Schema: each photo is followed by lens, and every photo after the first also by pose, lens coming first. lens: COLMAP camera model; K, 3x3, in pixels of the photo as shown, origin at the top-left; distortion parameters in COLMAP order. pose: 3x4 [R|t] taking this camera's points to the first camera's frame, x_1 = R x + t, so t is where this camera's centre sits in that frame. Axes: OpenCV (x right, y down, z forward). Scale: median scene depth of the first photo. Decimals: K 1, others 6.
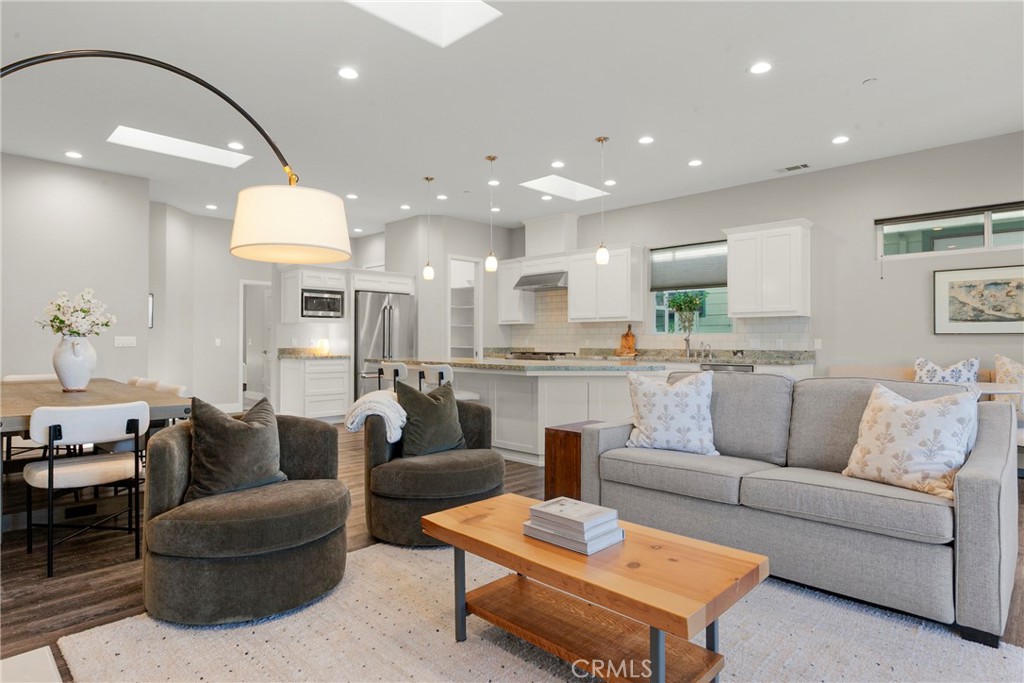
lens RADIAL K [[550.1, 0, 506.9], [0, 550.1, 339.4], [0, 0, 1]] dist [0.005409, -0.004452]
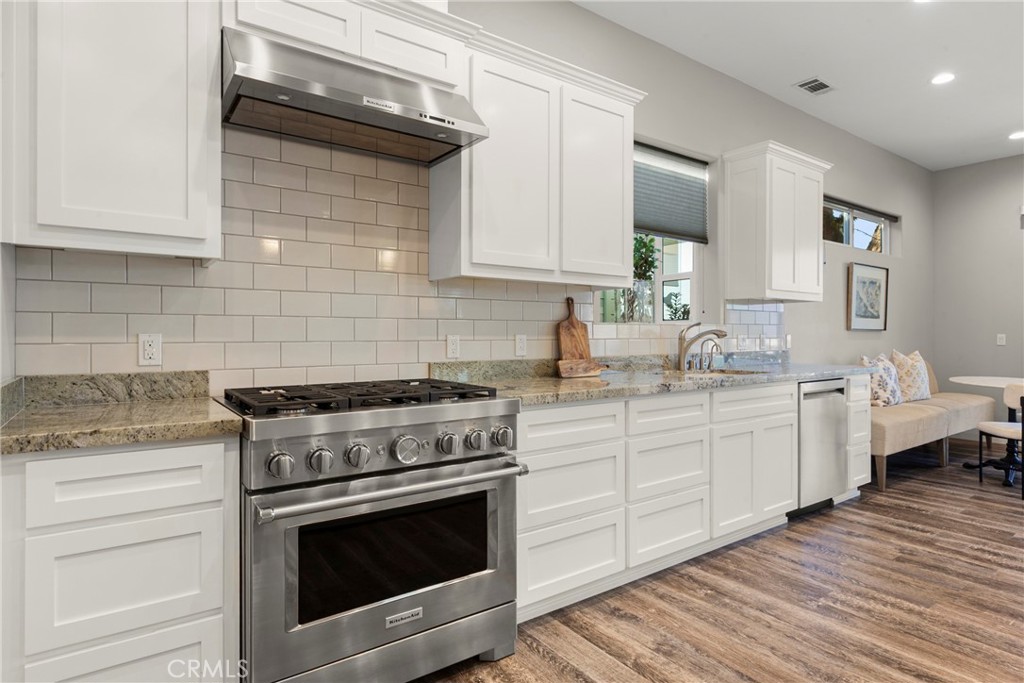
lens RADIAL K [[550.1, 0, 508.5], [0, 550.1, 335.7], [0, 0, 1]] dist [0.005409, -0.004452]
pose [[0.174679, -0.002987, 0.984621, -0.183437], [-0.002642, 0.999990, 0.003502, -0.000284], [-0.984622, -0.003213, 0.174670, 0.990282]]
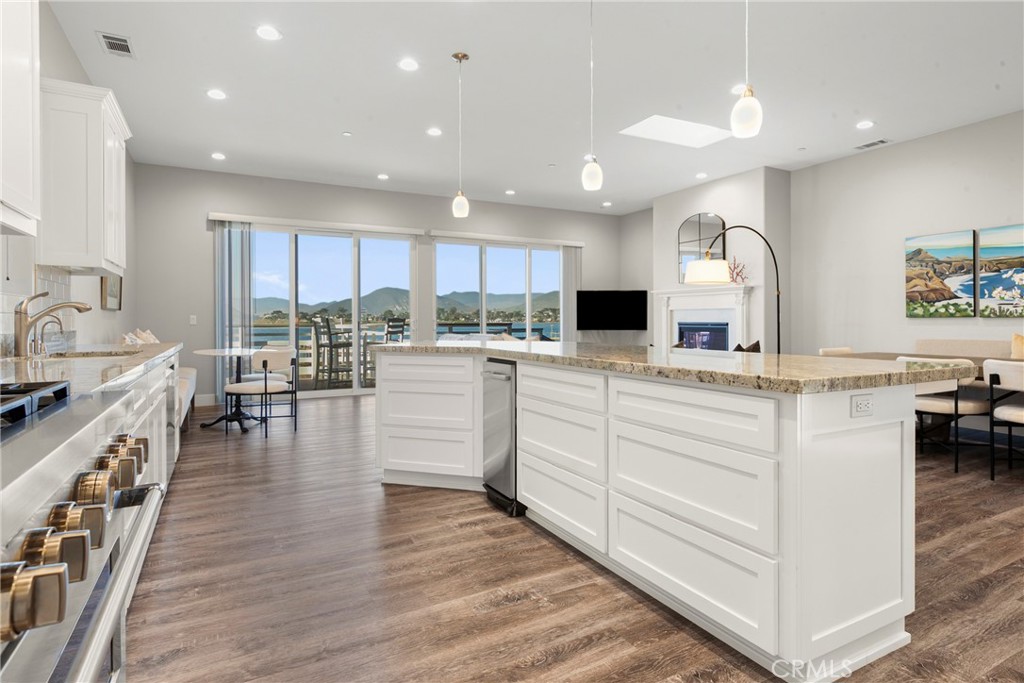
lens RADIAL K [[550.1, 0, 503.4], [0, 550.1, 322.3], [0, 0, 1]] dist [0.005409, -0.004452]
pose [[-0.951118, 0.001523, 0.308824, -0.087834], [0.002376, 0.999994, 0.002385, 0.009275], [-0.308818, 0.003003, -0.951116, 1.160233]]
